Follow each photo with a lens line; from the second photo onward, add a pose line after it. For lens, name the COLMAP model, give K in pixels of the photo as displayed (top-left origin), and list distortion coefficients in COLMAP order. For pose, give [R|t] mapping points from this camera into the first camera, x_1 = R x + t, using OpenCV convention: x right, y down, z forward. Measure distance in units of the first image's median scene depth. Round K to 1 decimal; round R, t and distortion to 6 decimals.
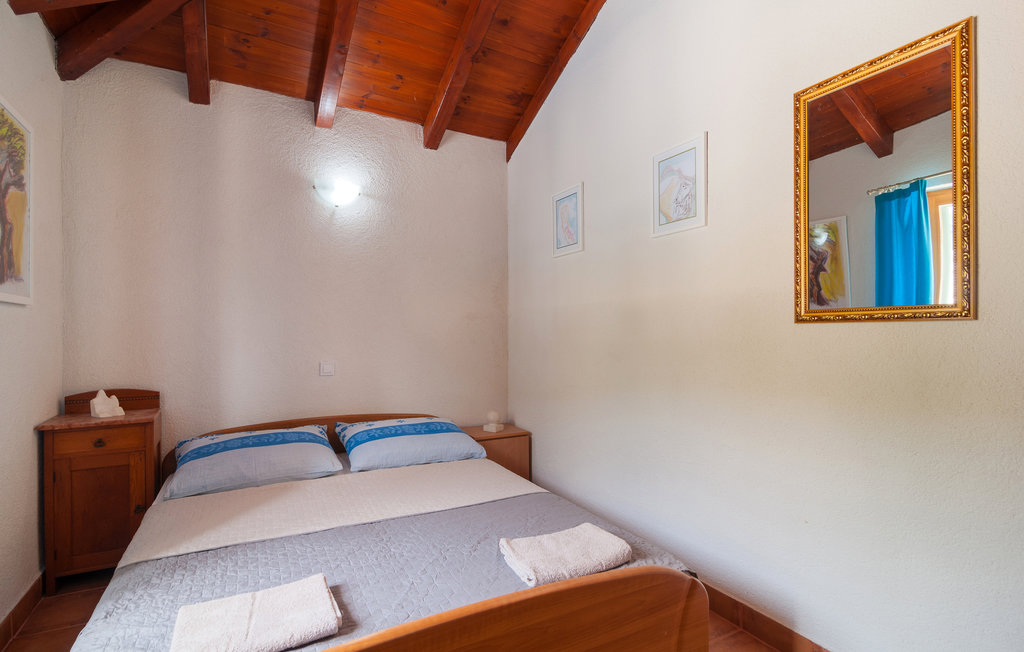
lens RADIAL K [[485.1, 0, 508.9], [0, 485.1, 328.6], [0, 0, 1]] dist [0.001865, 0.001033]
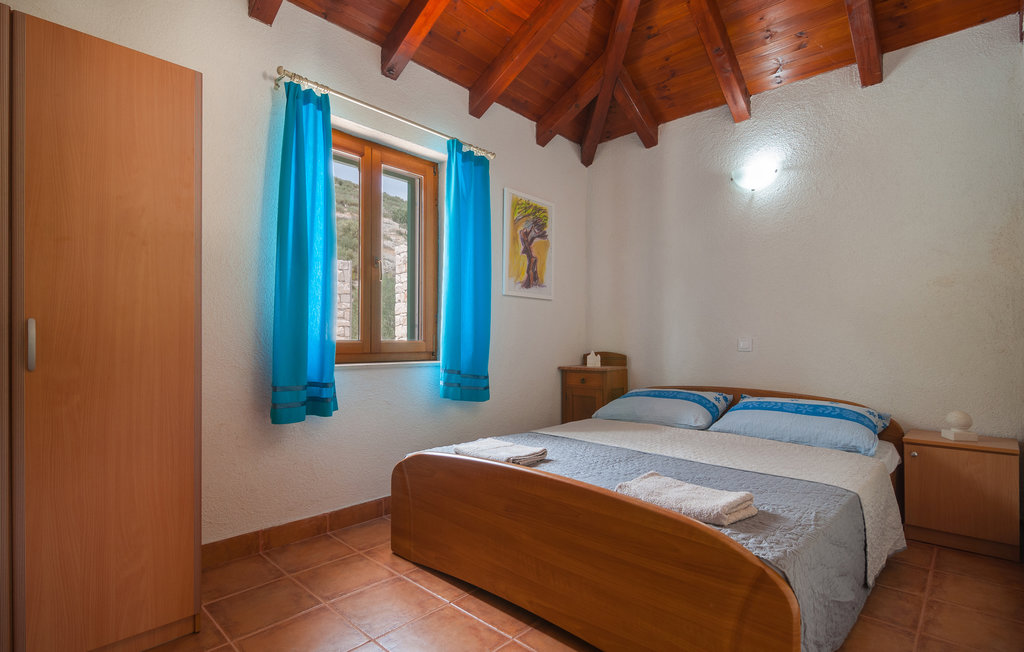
lens RADIAL K [[485.1, 0, 508.9], [0, 485.1, 328.6], [0, 0, 1]] dist [0.001865, 0.001033]
pose [[0.323215, -0.019552, -0.946124, 0.565840], [0.007236, 0.999808, -0.018189, 0.075835], [0.946298, -0.000967, 0.323294, 0.199409]]
